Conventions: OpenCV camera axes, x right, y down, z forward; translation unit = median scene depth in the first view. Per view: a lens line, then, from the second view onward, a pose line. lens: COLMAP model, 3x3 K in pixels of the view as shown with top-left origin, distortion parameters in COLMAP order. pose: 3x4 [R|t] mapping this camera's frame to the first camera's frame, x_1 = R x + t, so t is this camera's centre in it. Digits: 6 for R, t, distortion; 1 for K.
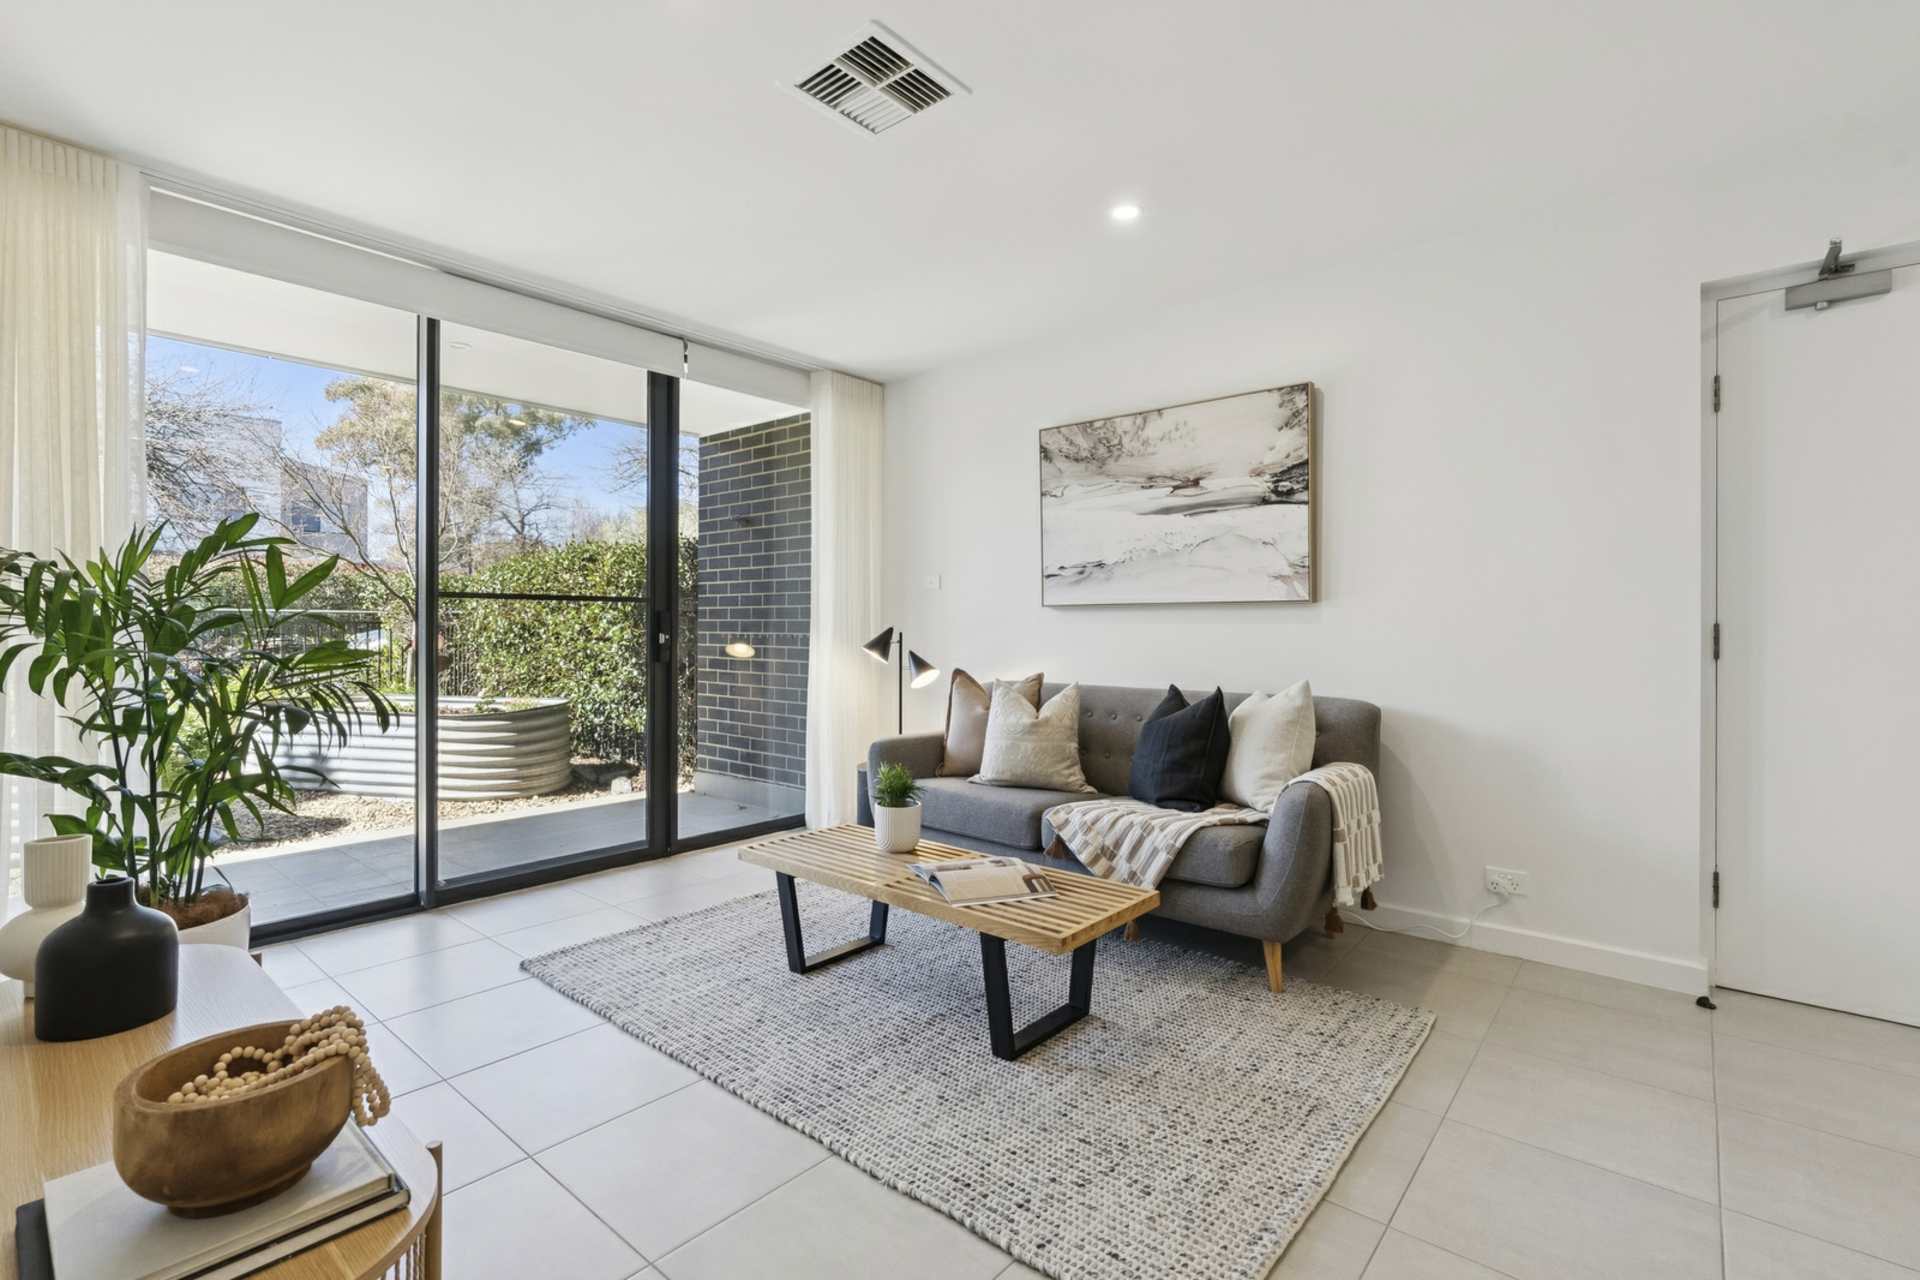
lens RADIAL K [[873.9, 0, 950.7], [0, 873.9, 633.3], [0, 0, 1]] dist [-0.004300, -0.000041]
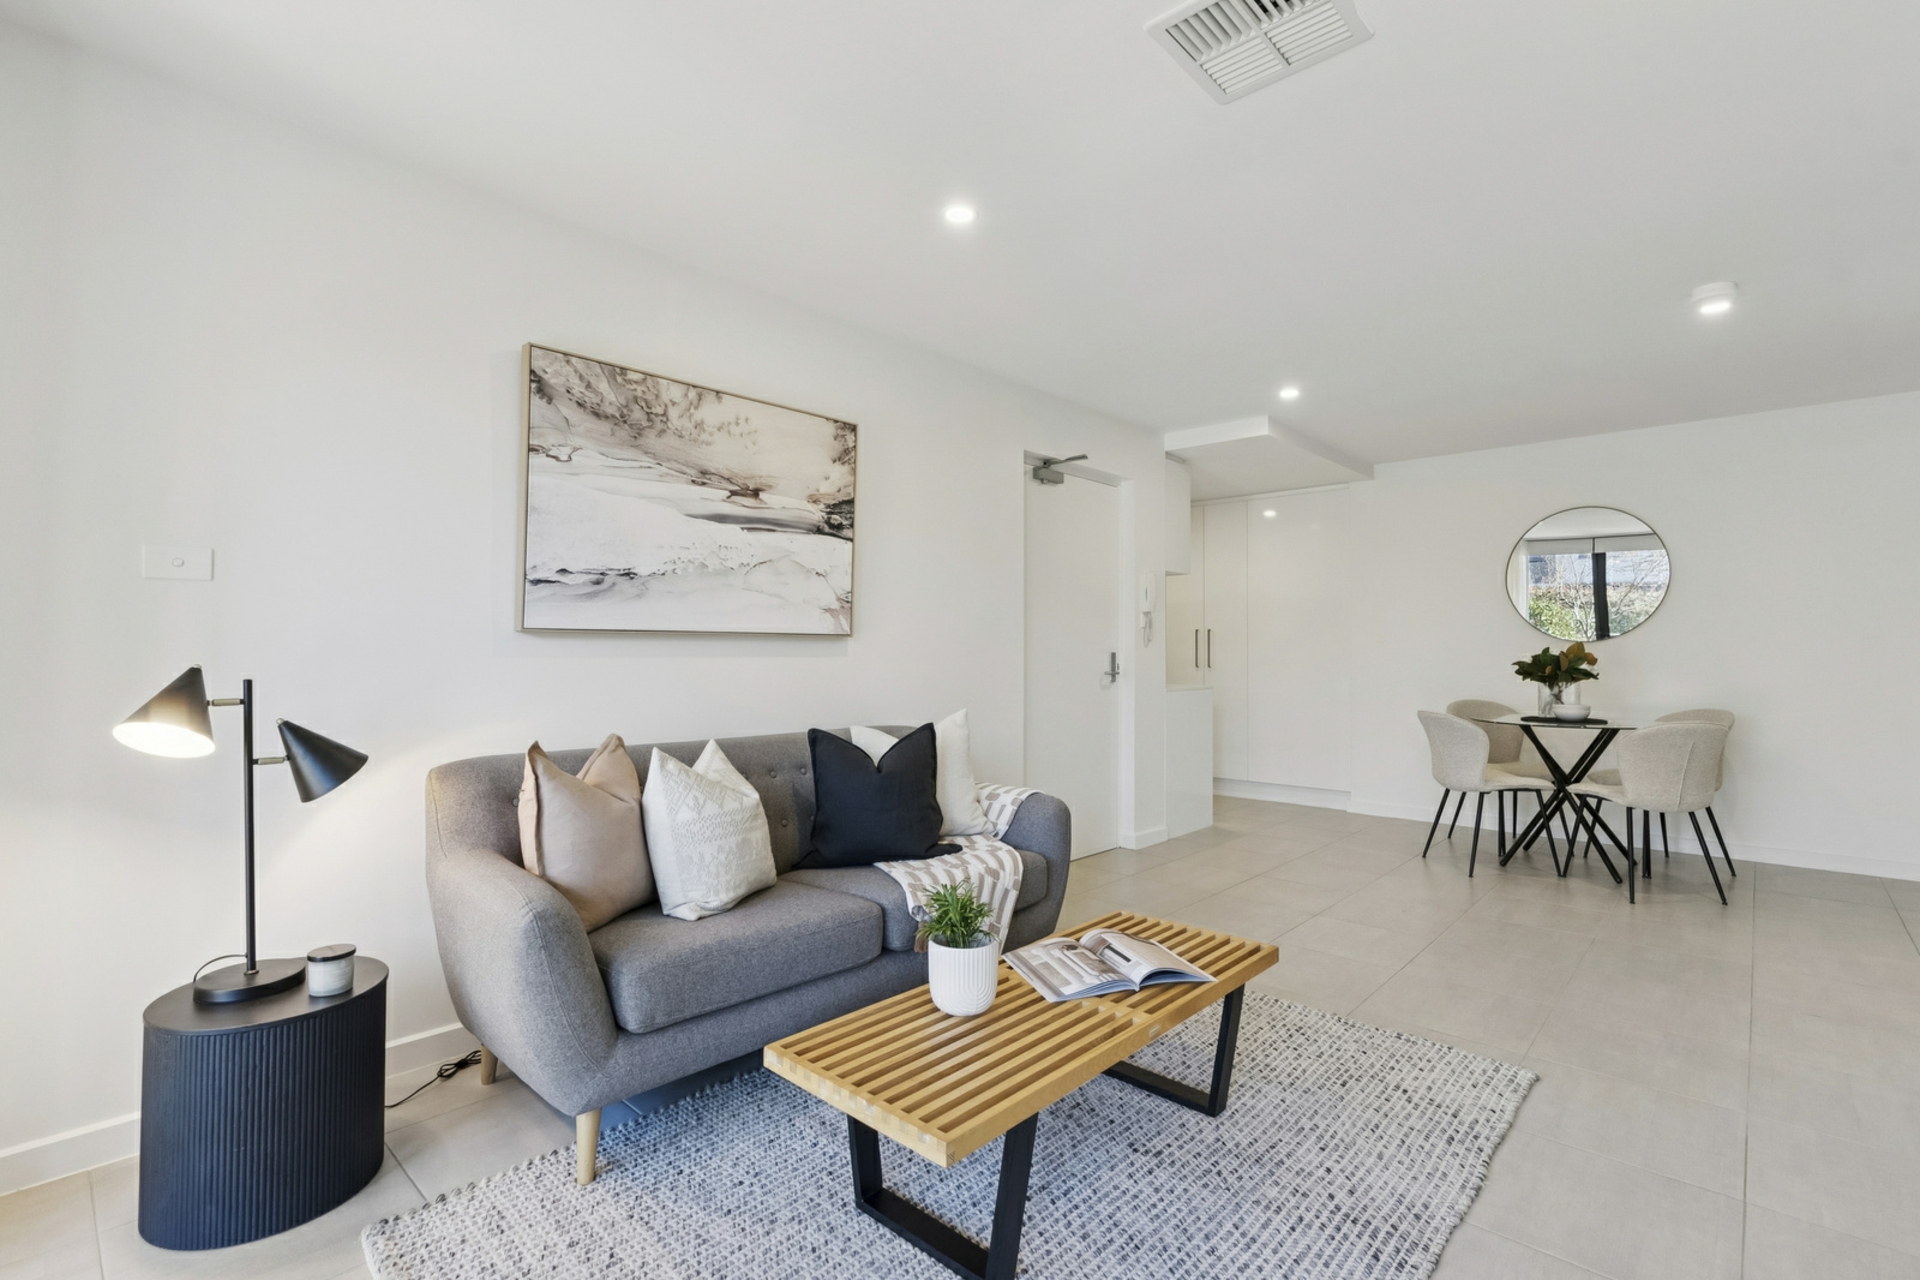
lens RADIAL K [[873.9, 0, 956.8], [0, 873.9, 639.2], [0, 0, 1]] dist [-0.004300, -0.000041]
pose [[0.037398, 0.012743, 0.999219, -0.550710], [0.004043, 0.999909, -0.012903, -0.016619], [-0.999292, 0.004523, 0.037343, 0.746884]]
